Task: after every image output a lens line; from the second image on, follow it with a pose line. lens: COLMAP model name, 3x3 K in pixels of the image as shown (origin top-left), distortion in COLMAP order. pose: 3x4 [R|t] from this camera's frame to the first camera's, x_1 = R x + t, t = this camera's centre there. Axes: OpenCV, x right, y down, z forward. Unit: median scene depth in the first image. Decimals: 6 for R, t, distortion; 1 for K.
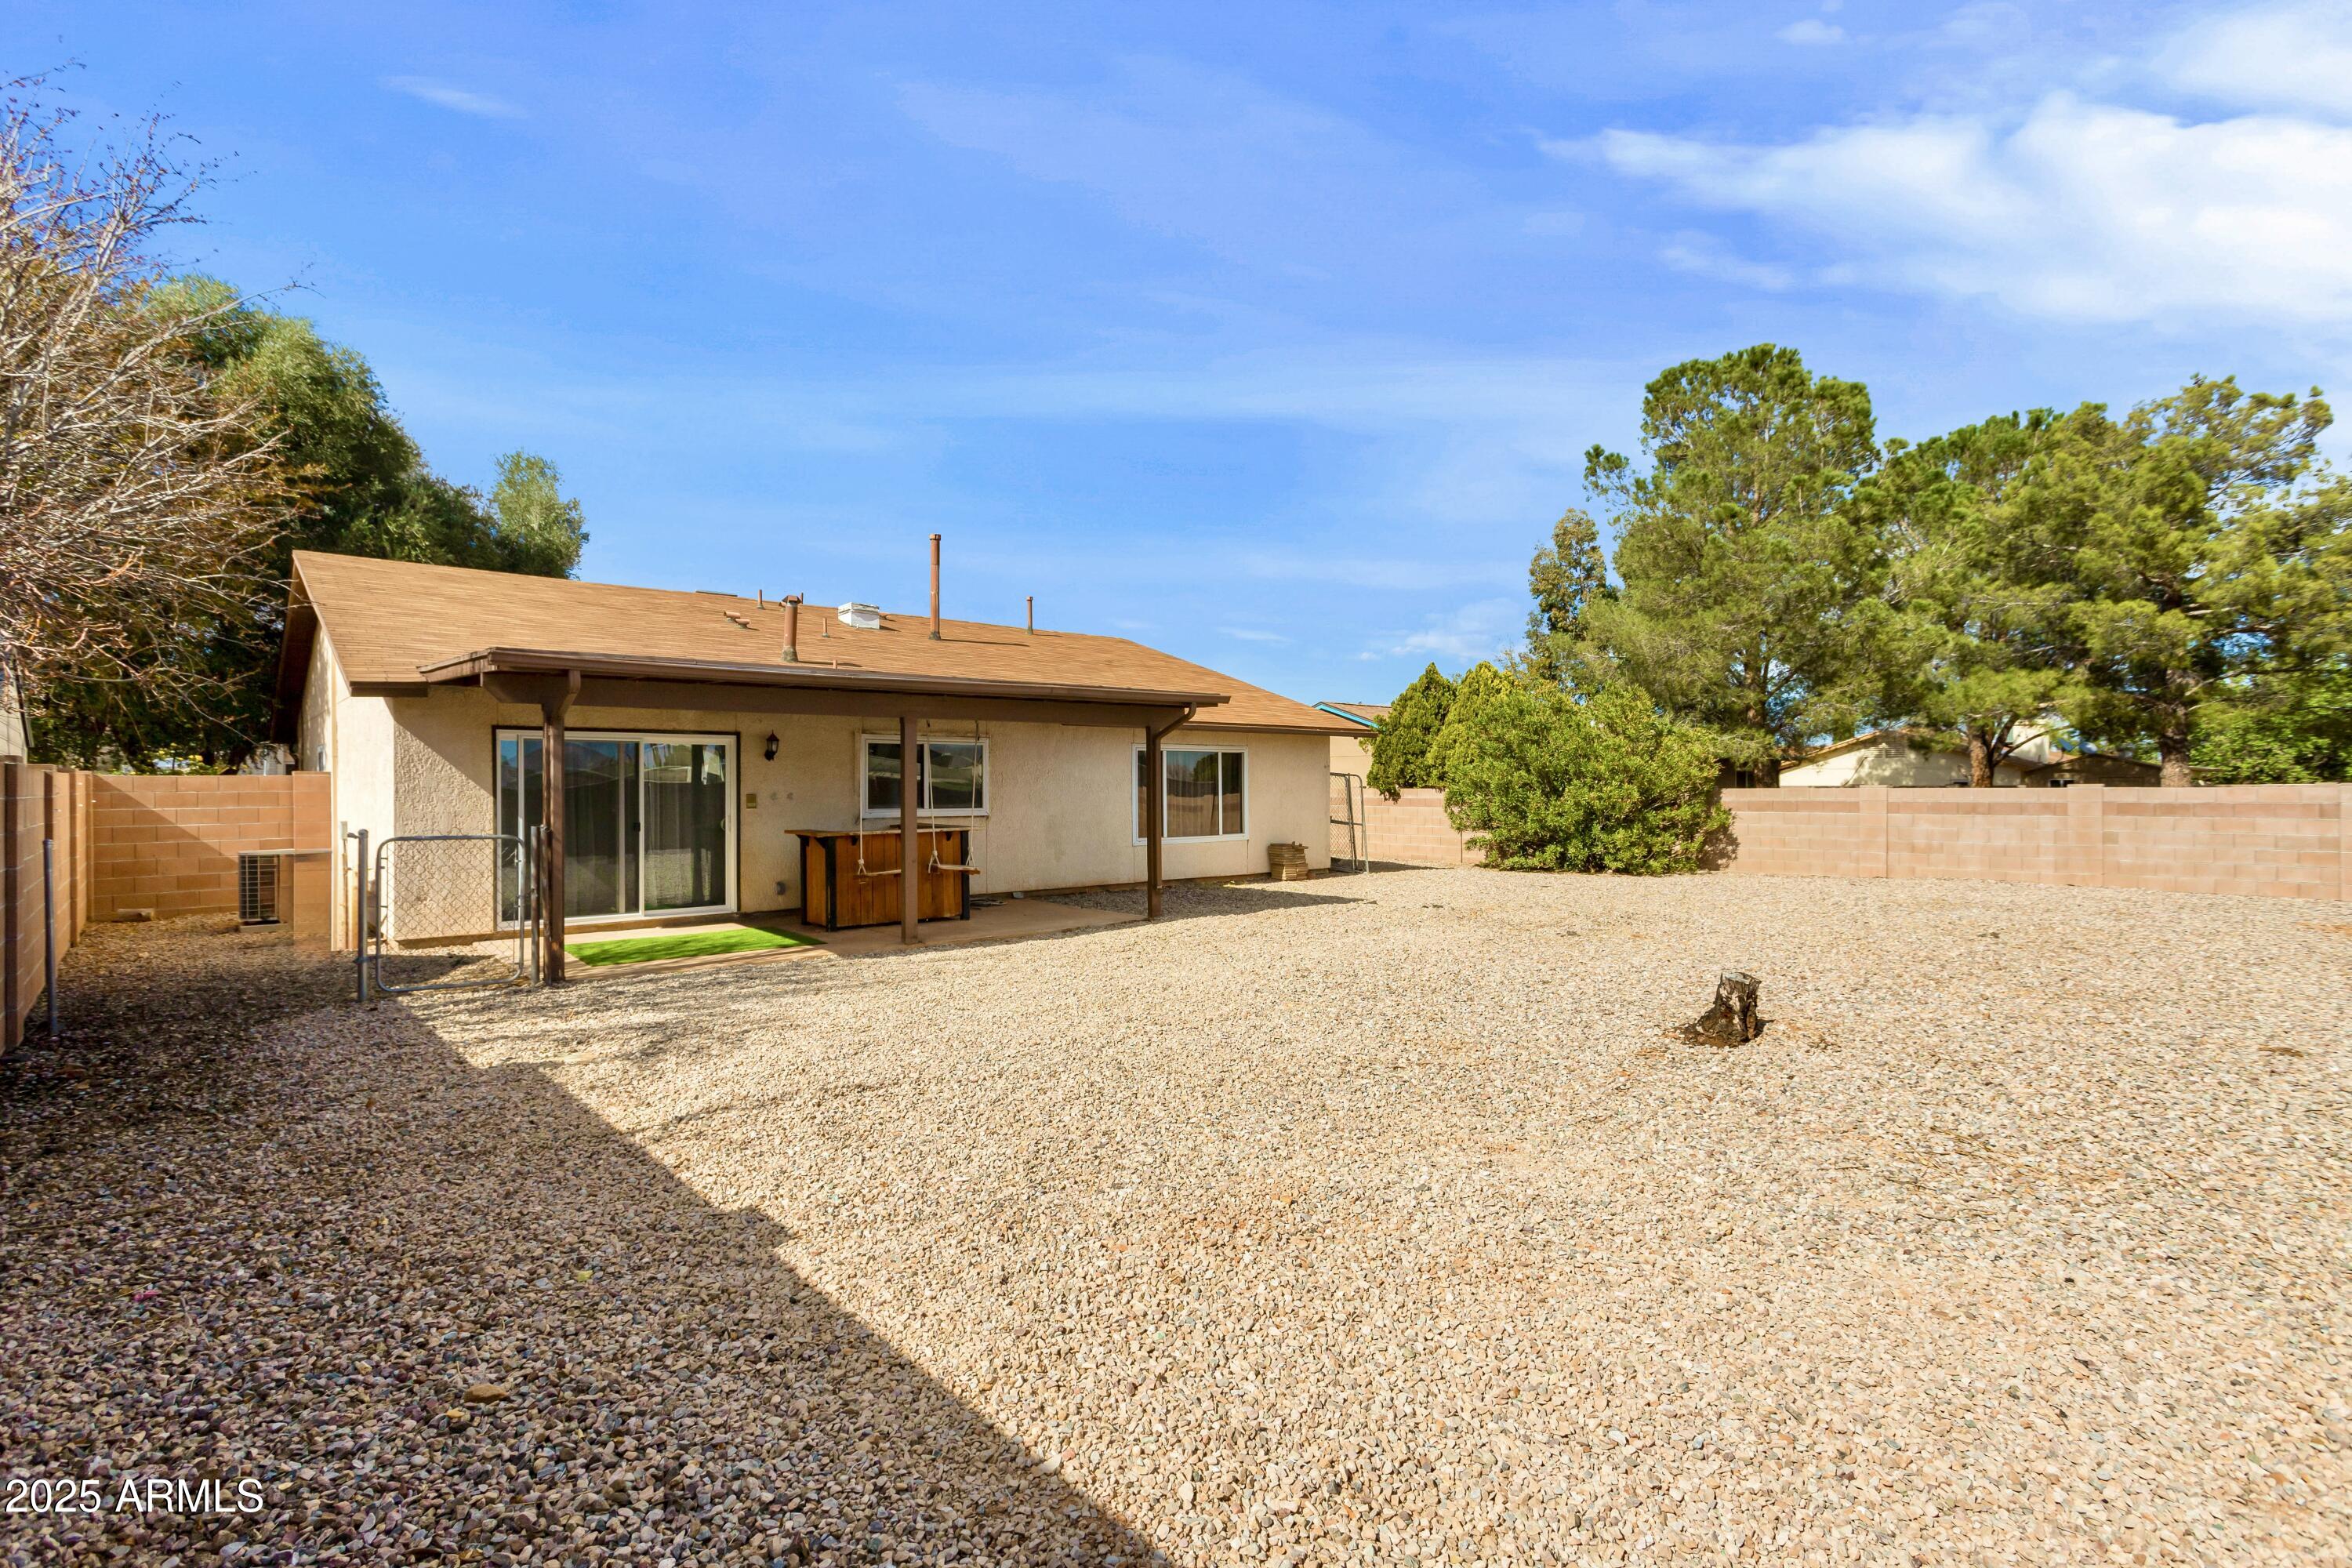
lens RADIAL K [[1139.2, 0, 1181.4], [0, 1139.2, 779.3], [0, 0, 1]] dist [-0.000111, 0.000290]
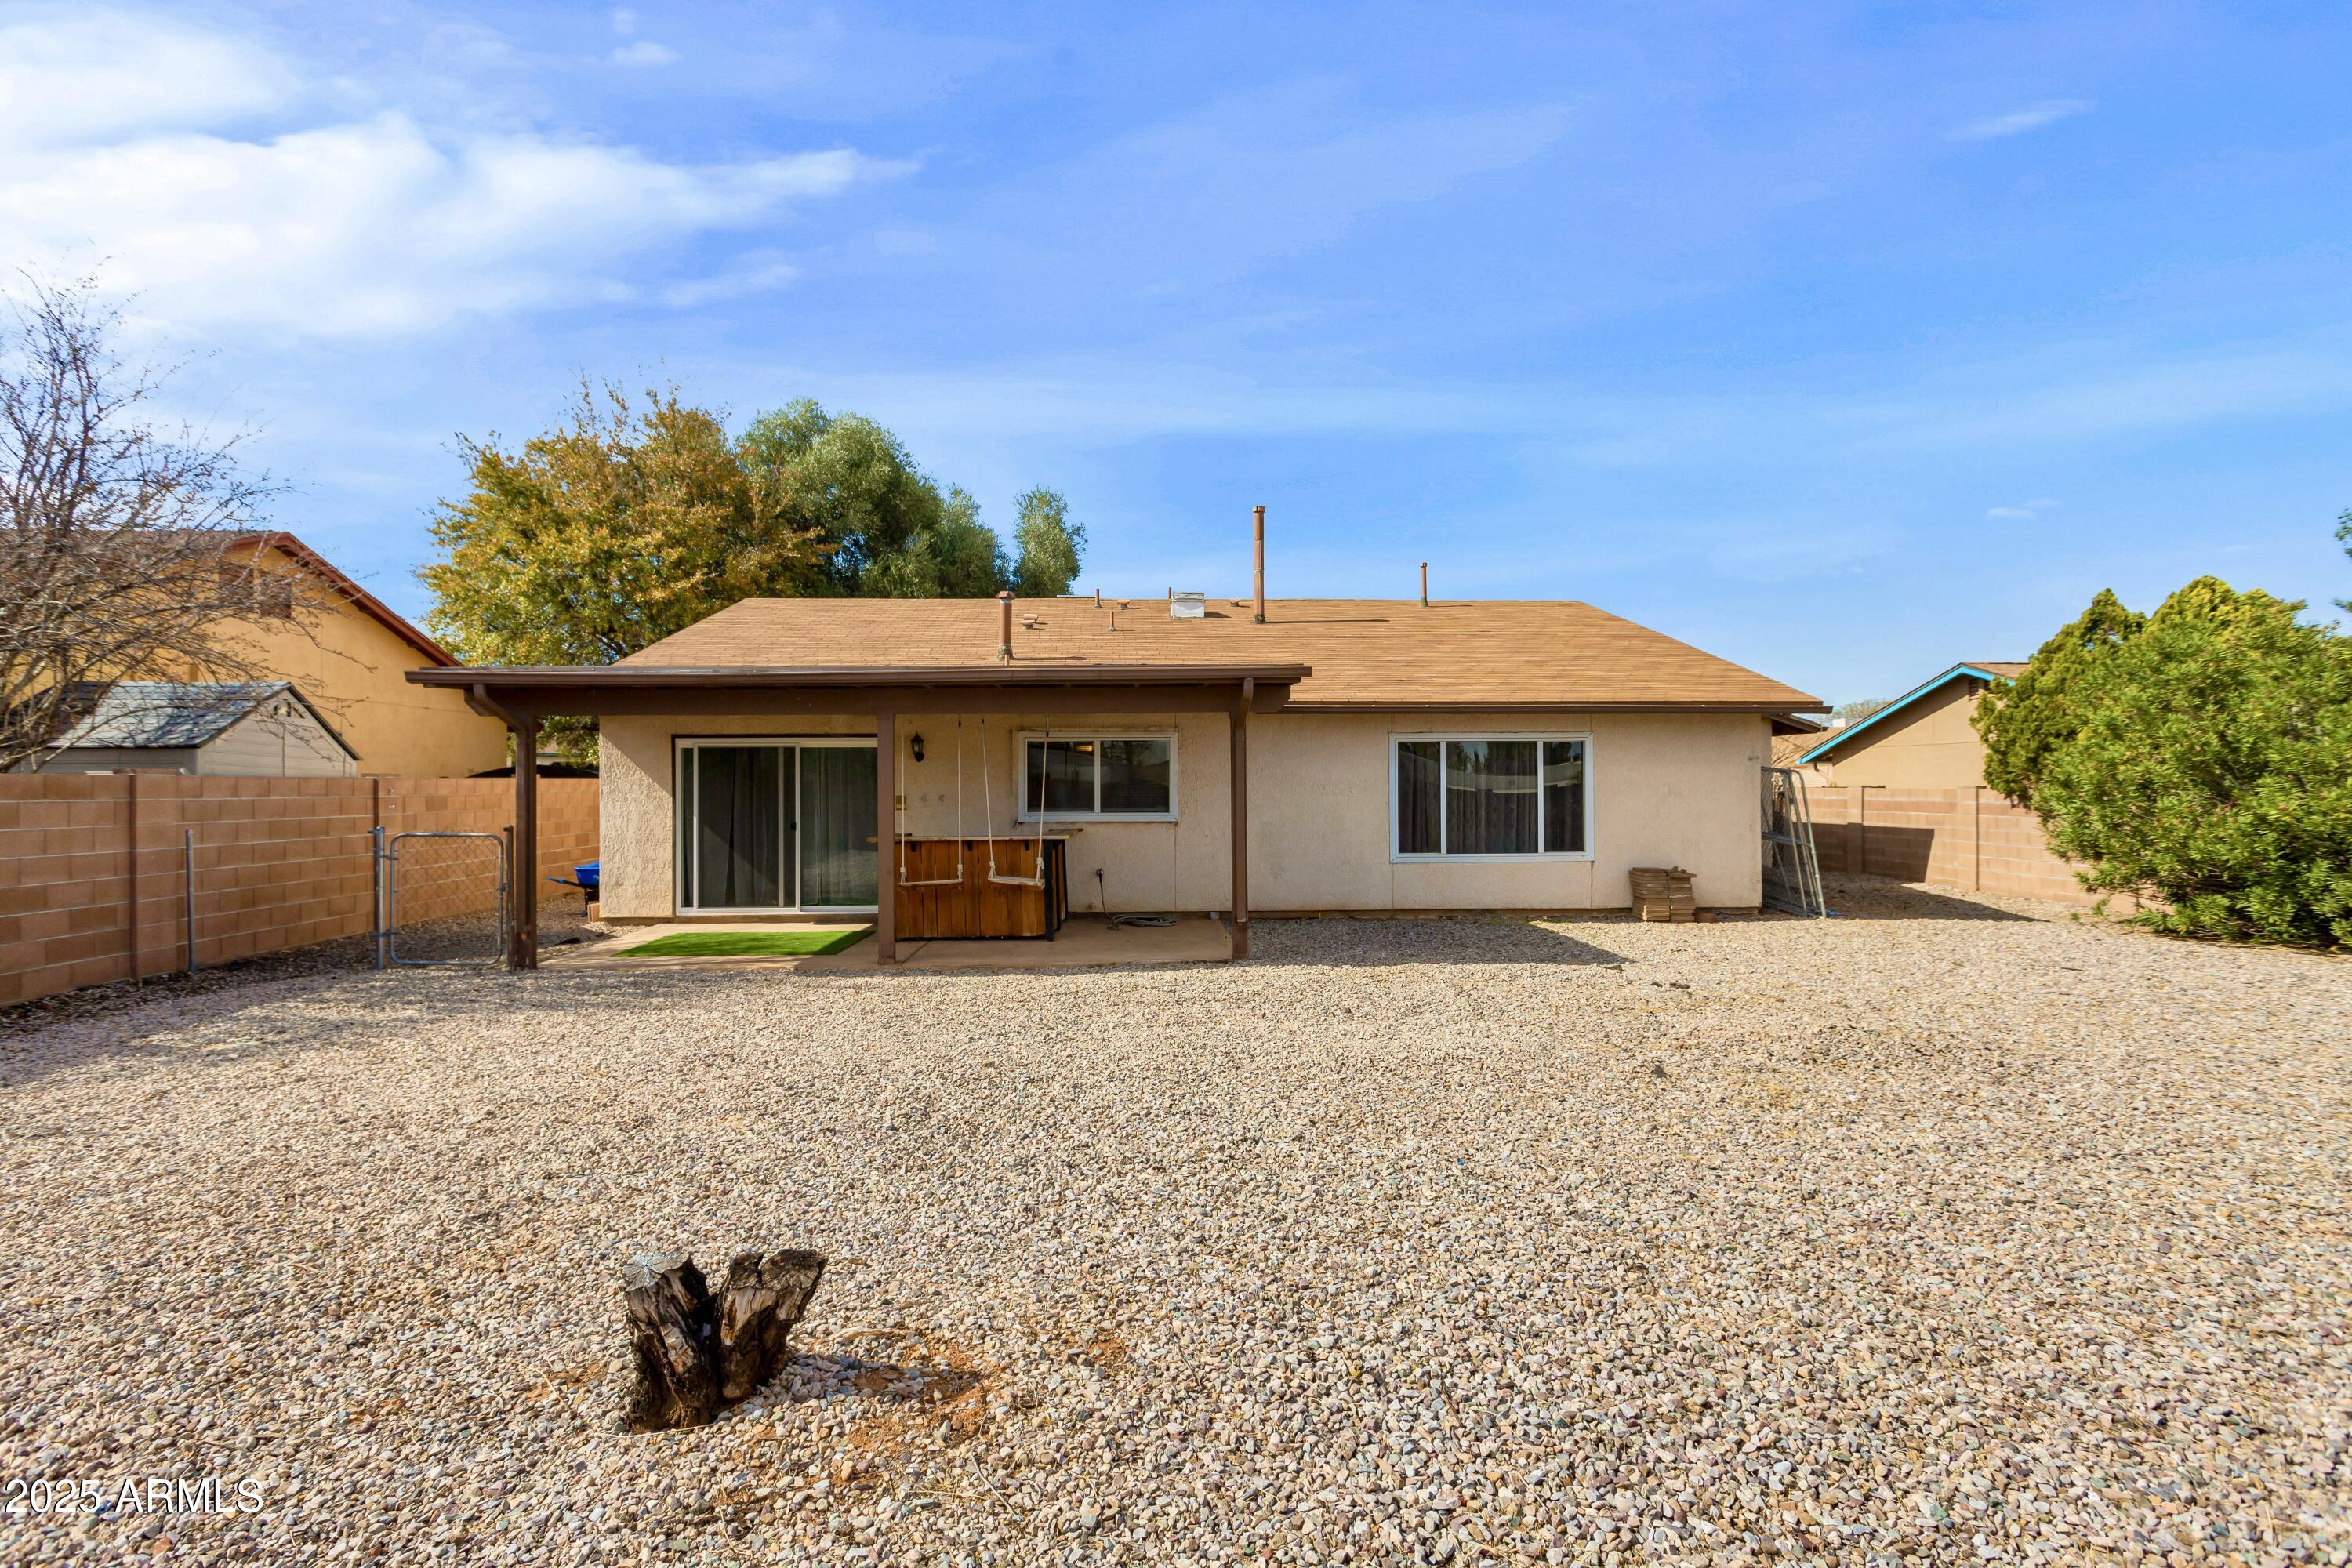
lens RADIAL K [[1139.2, 0, 1181.4], [0, 1139.2, 779.3], [0, 0, 1]] dist [-0.000111, 0.000290]
pose [[0.770239, -0.002807, -0.637749, 0.328138], [0.004735, 0.999988, 0.001317, -0.001199], [0.637738, -0.004034, 0.770243, 0.284737]]
